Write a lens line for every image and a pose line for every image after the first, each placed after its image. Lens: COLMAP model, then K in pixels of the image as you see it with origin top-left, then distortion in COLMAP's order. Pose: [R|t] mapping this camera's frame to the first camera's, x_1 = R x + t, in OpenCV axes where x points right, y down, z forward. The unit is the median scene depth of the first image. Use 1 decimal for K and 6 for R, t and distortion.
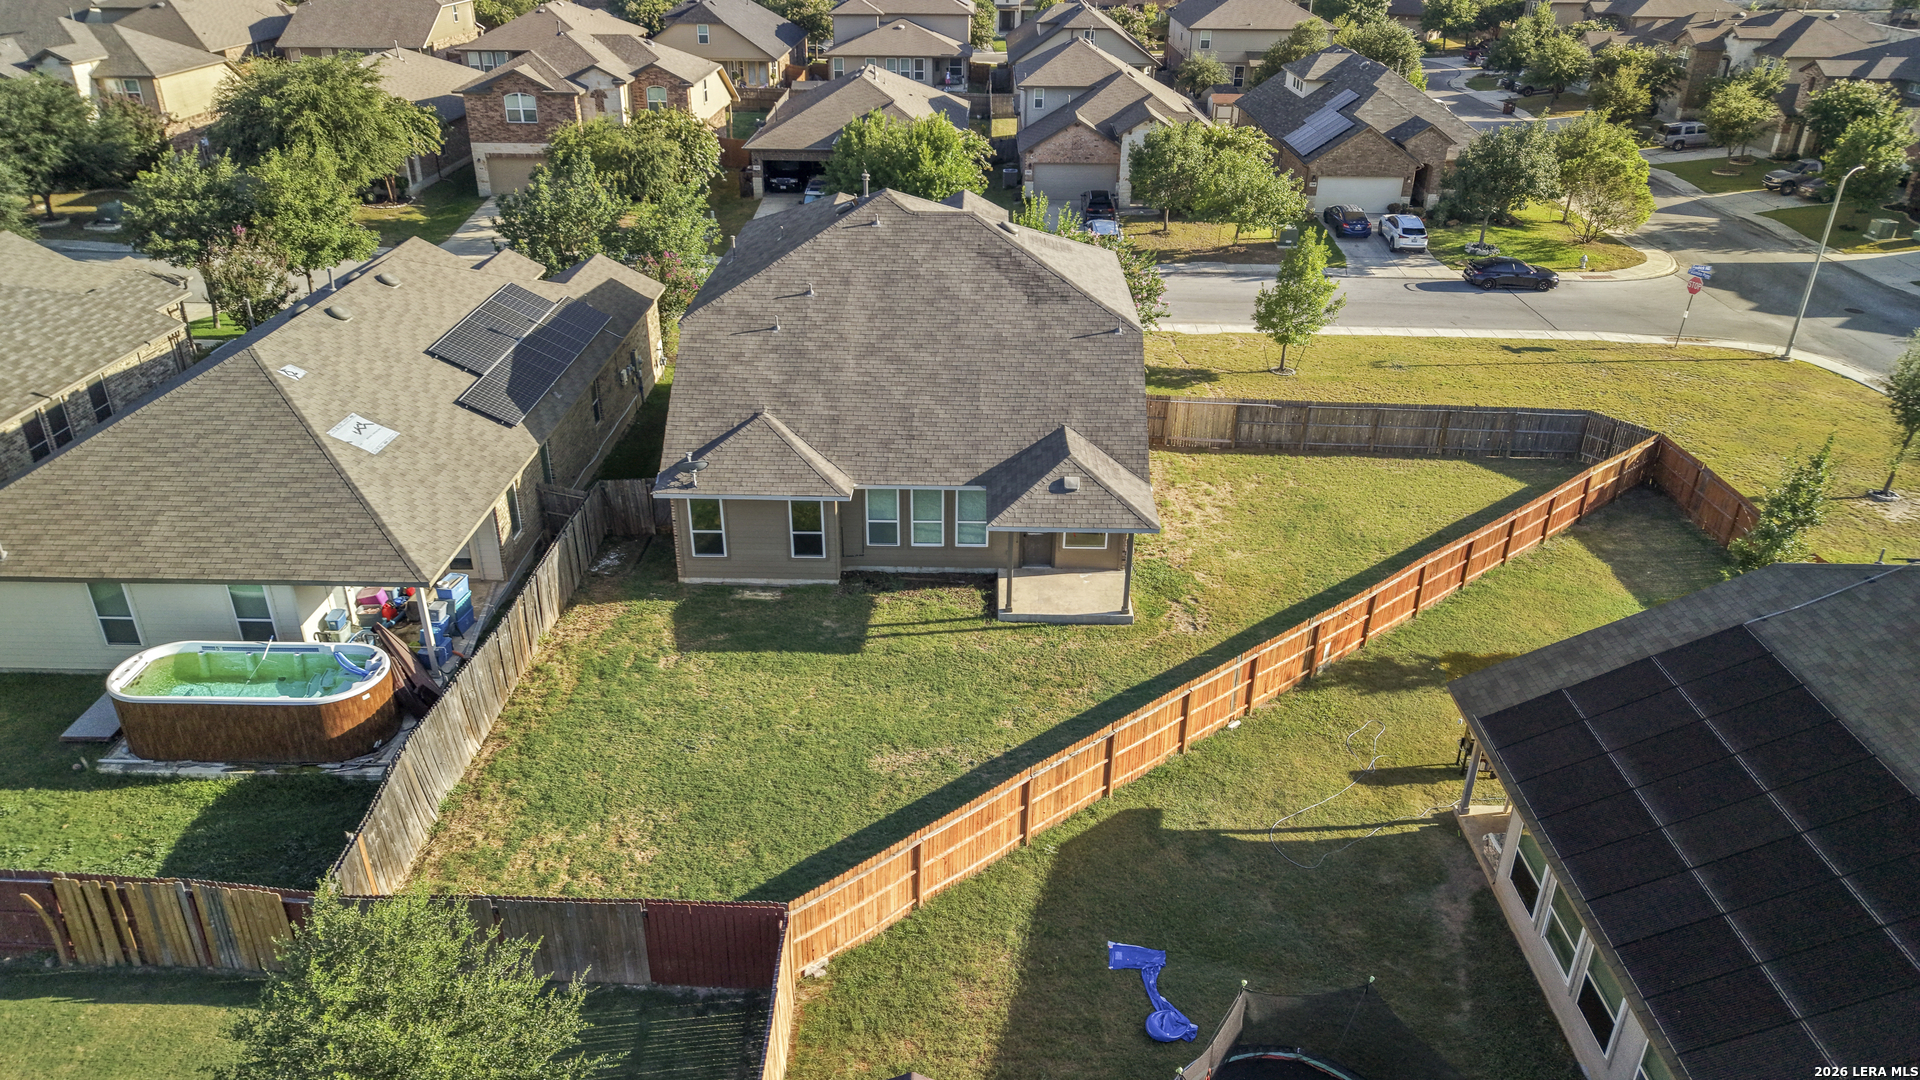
lens RADIAL K [[1268.3, 0, 960.0], [0, 1268.3, 540.0], [0, 0, 1]] dist [0.072362, -0.001090]
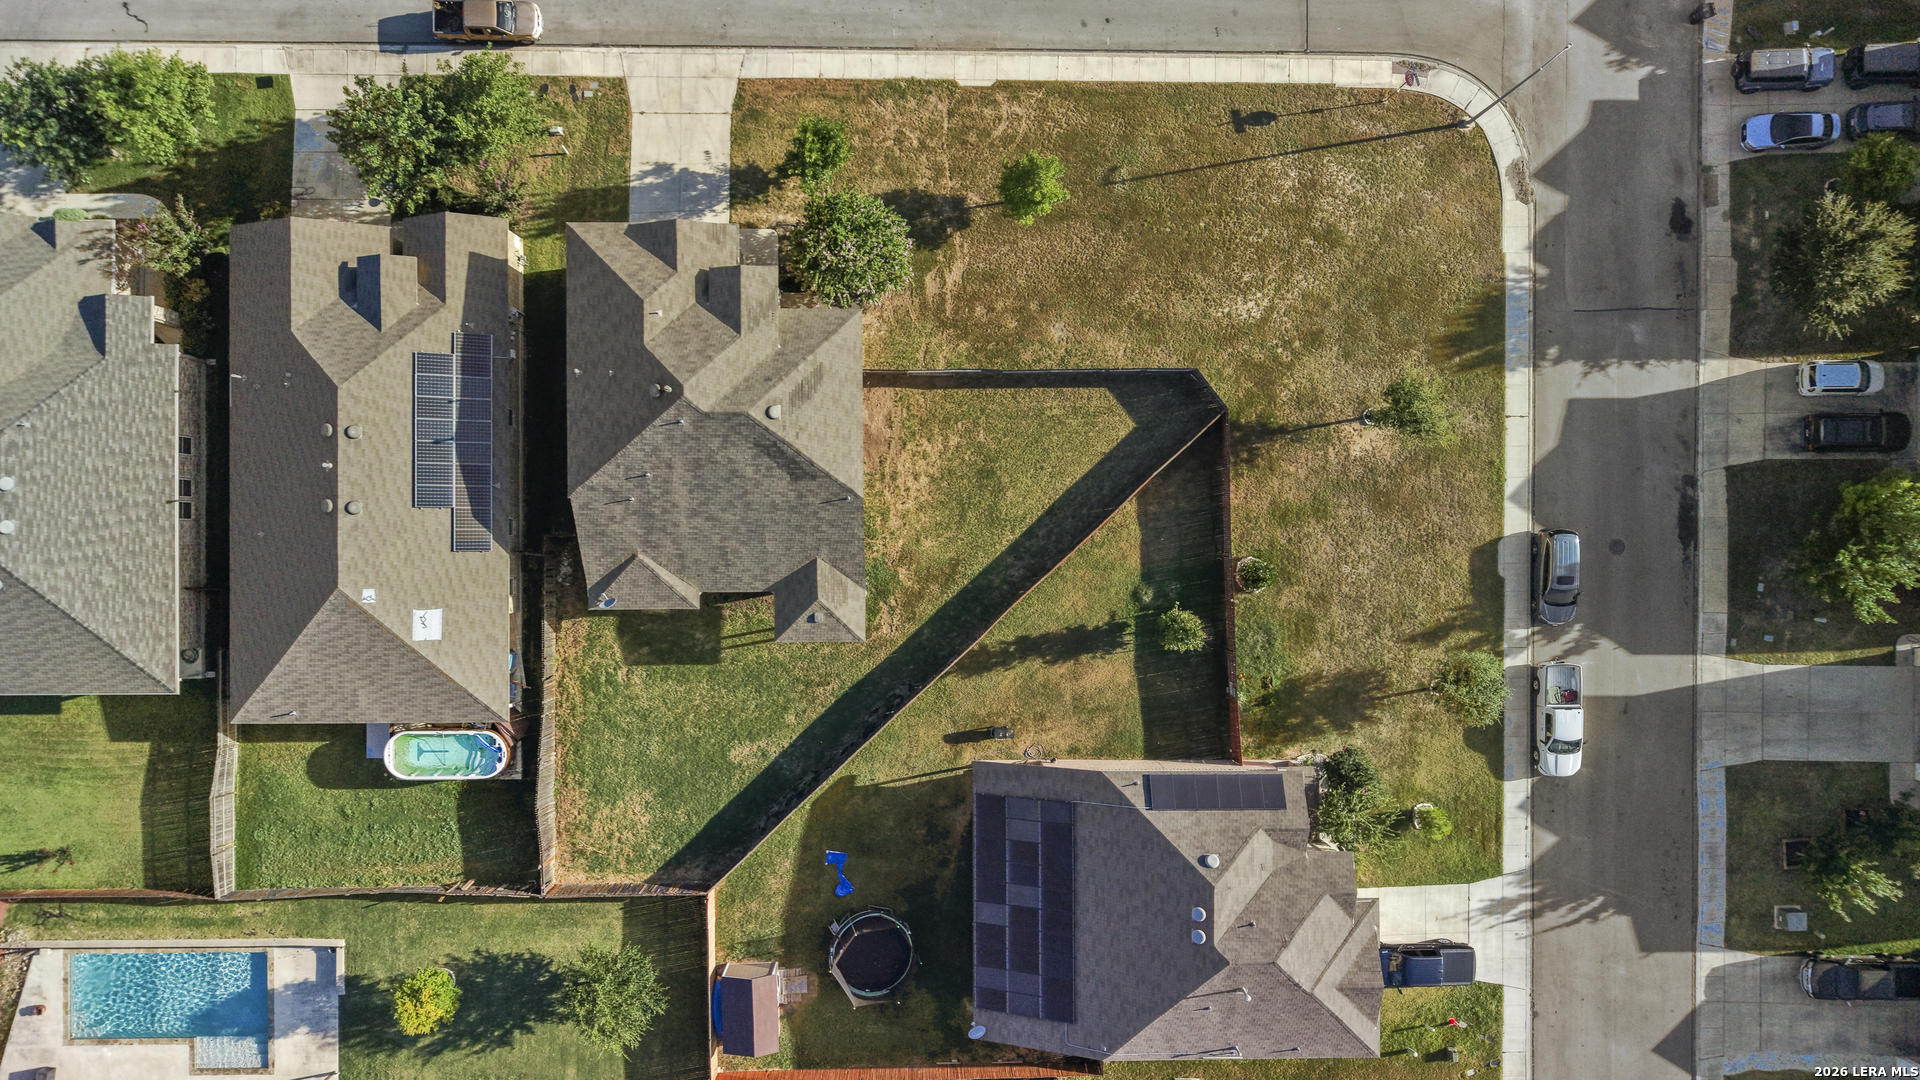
lens RADIAL K [[1268.3, 0, 960.0], [0, 1268.3, 540.0], [0, 0, 1]] dist [0.072362, -0.001090]
pose [[0.999692, -0.016975, 0.018087, 0.238792], [-0.008532, 0.449356, 0.893312, -1.592215], [-0.023291, -0.893191, 0.449073, 0.237948]]
